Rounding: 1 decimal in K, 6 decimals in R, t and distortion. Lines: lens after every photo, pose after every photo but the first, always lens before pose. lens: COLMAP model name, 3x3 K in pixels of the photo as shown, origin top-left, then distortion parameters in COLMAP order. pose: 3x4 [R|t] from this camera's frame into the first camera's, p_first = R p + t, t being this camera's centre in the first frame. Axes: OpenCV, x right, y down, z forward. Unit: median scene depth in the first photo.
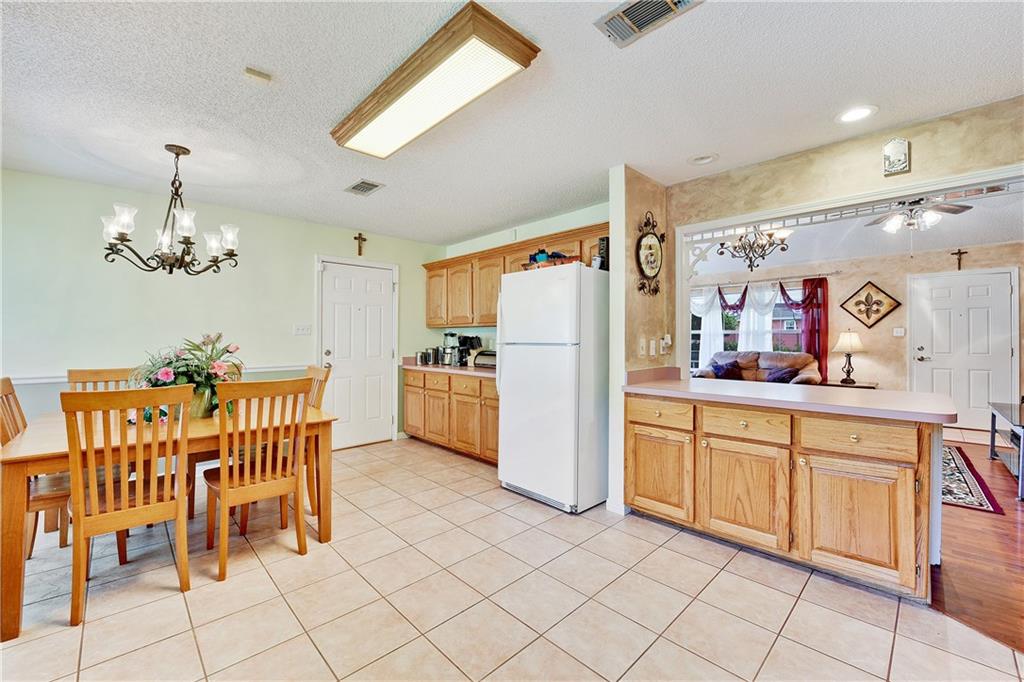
lens RADIAL K [[414.7, 0, 511.7], [0, 414.7, 333.9], [0, 0, 1]] dist [-0.014967, -0.000275]
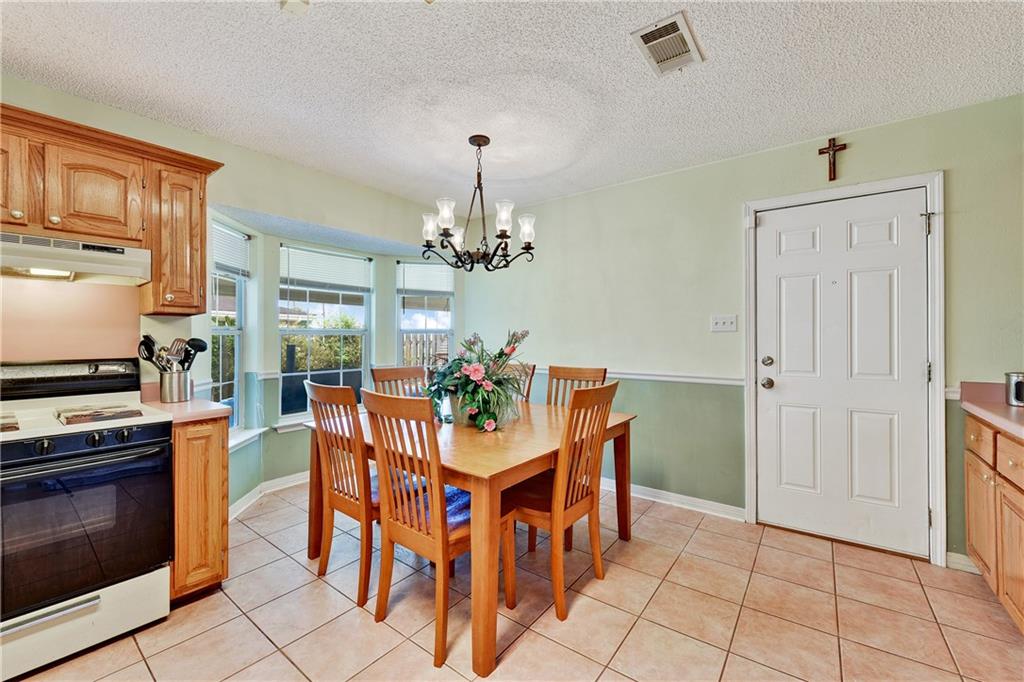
lens RADIAL K [[414.7, 0, 511.7], [0, 414.7, 333.9], [0, 0, 1]] dist [-0.014967, -0.000275]
pose [[0.166429, -0.001323, -0.986053, 0.121133], [0.009372, 0.999956, 0.000240, 0.002903], [0.986009, -0.009281, 0.166434, 0.763217]]
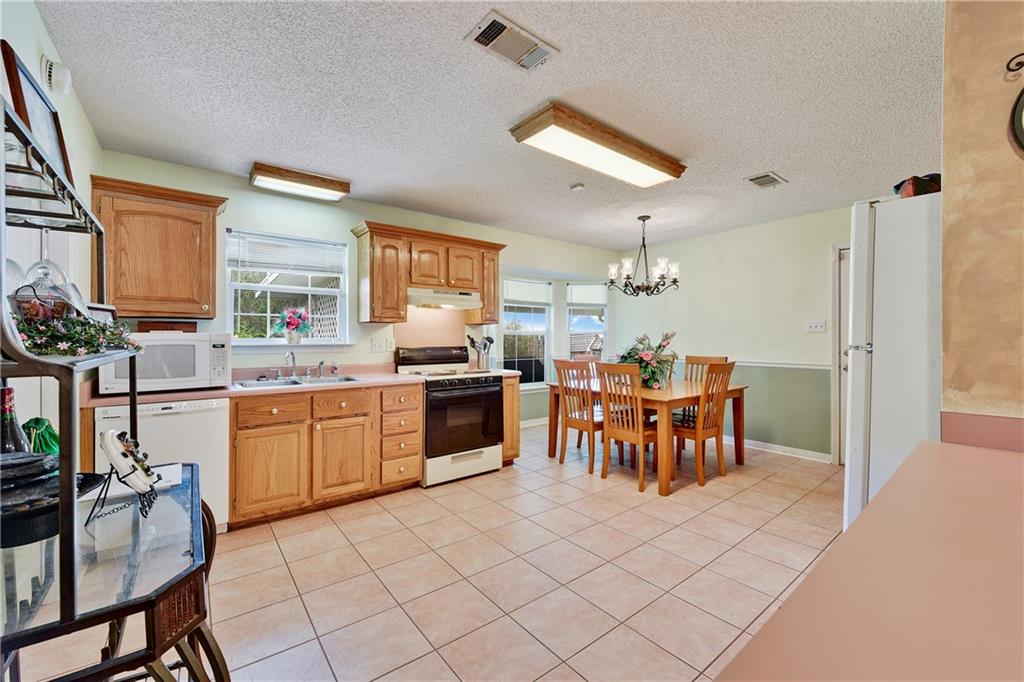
lens RADIAL K [[414.7, 0, 511.7], [0, 414.7, 333.9], [0, 0, 1]] dist [-0.014967, -0.000275]
pose [[-0.089245, -0.003656, -0.996003, 0.696920], [0.009203, 0.999948, -0.004495, 0.003308], [0.995967, -0.009567, -0.089206, 0.525244]]
